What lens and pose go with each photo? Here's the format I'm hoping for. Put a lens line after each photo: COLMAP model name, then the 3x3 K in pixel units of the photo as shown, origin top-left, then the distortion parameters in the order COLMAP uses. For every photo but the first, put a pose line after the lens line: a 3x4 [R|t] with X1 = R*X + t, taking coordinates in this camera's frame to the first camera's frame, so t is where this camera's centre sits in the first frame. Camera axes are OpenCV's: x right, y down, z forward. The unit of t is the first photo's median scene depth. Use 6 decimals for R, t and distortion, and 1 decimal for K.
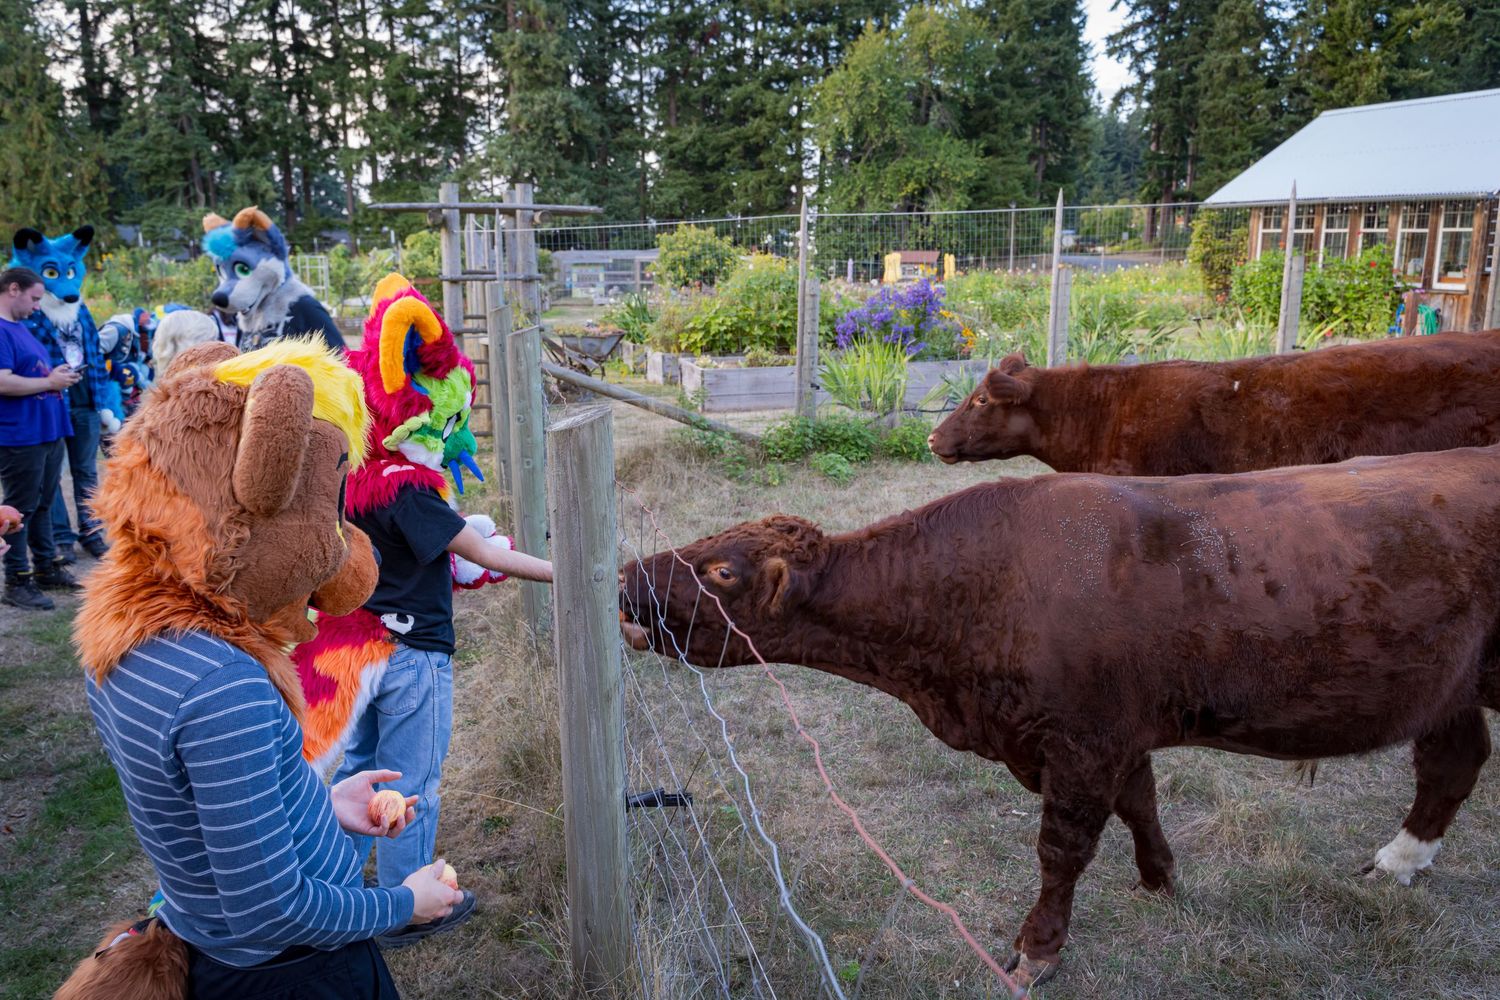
lens RADIAL K [[1226.2, 0, 750.0], [0, 1226.2, 500.0], [0, 0, 1]] dist [0.002390, 0.003019]
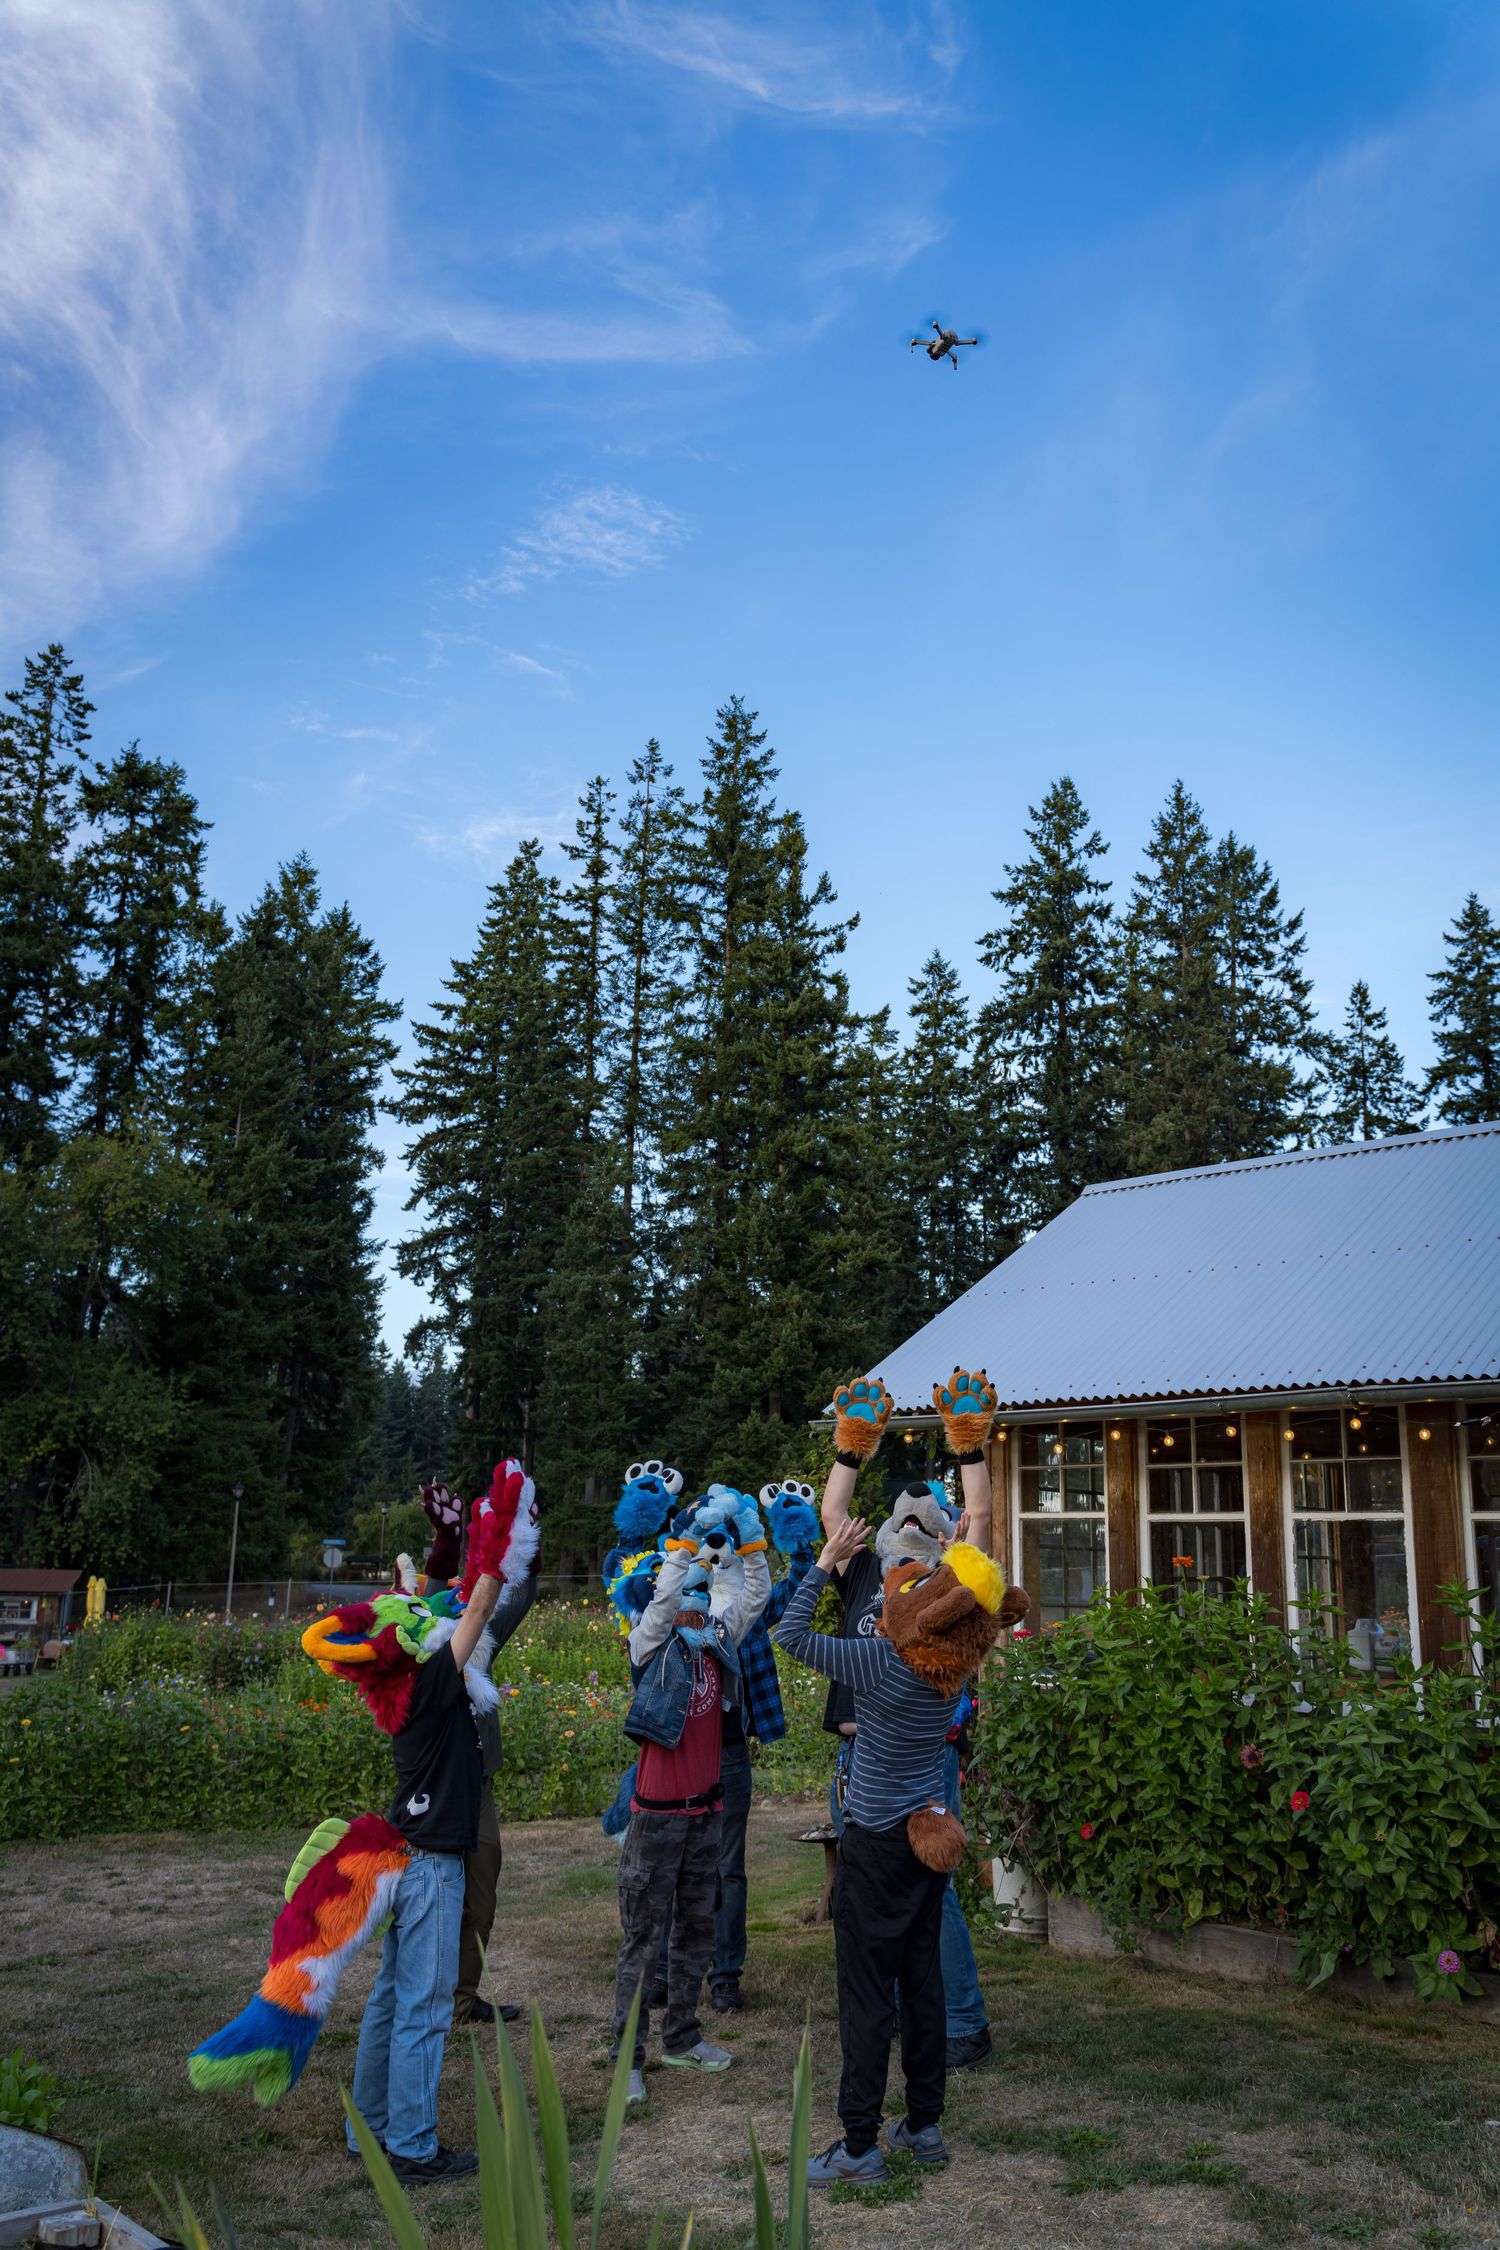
lens RADIAL K [[1839.2, 0, 750.0], [0, 1839.2, 1125.0], [0, 0, 1]] dist [0.002390, 0.003019]
pose [[0.892590, 0.129056, 0.432003, 0.029824], [0.067509, 0.909101, -0.411069, -0.024224], [-0.445786, 0.396081, 0.802742, 0.120743]]
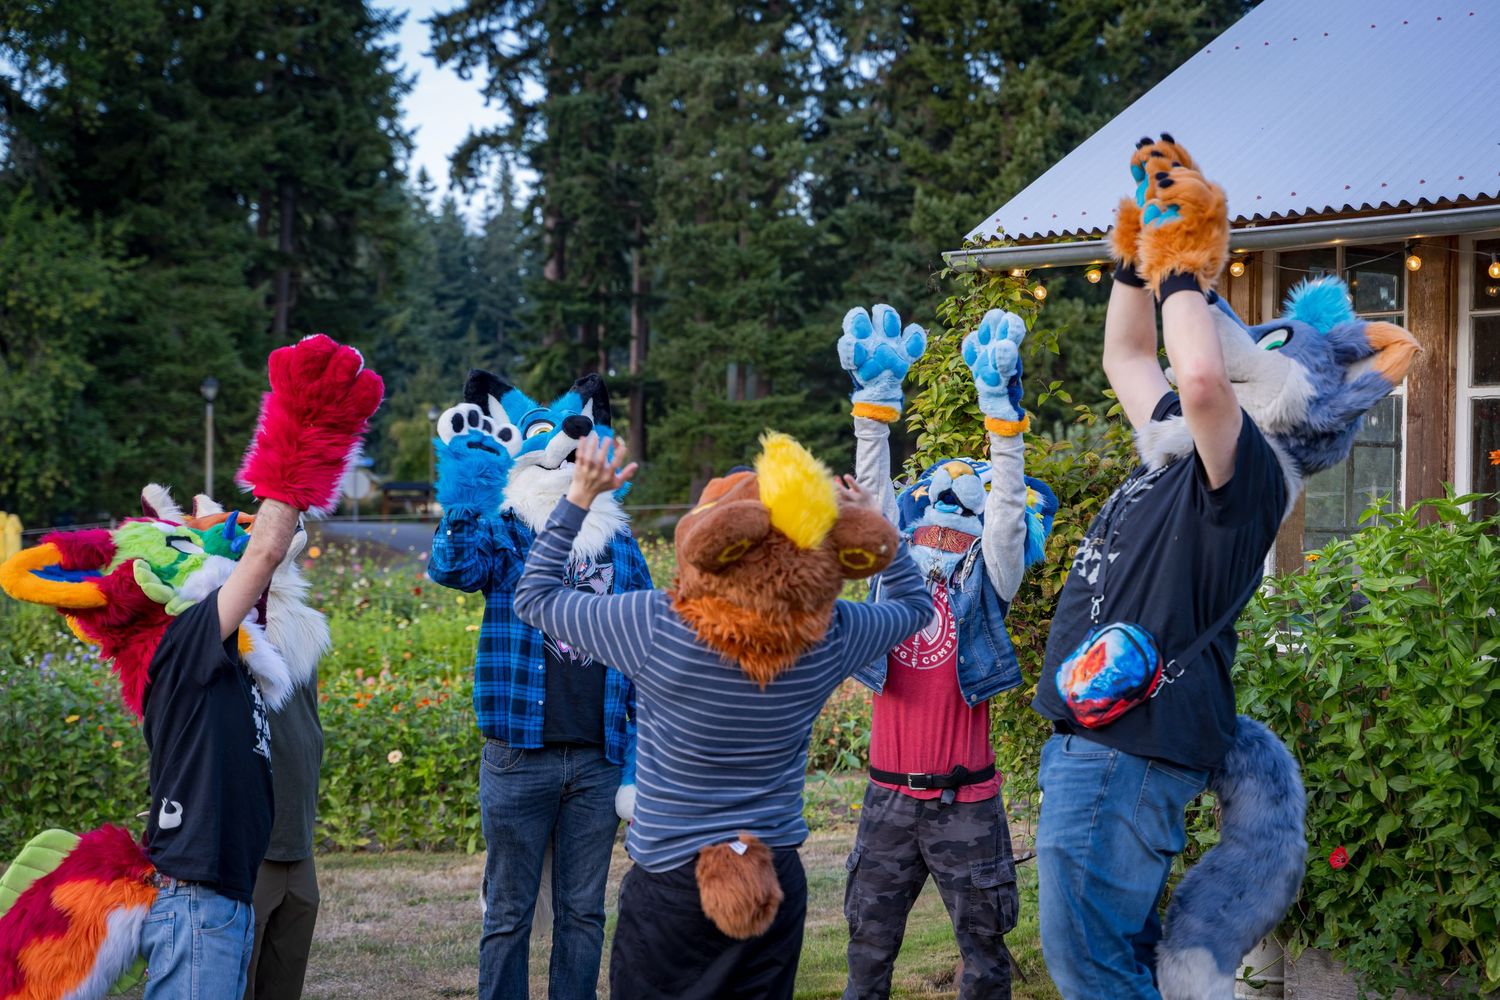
lens RADIAL K [[2812.1, 0, 750.0], [0, 2812.1, 500.0], [0, 0, 1]] dist [0.012958, -0.174426]
pose [[0.927444, 0.014429, 0.373685, 0.034784], [0.061638, 0.979690, -0.190807, -0.023982], [-0.368848, 0.199996, 0.907718, 0.121660]]
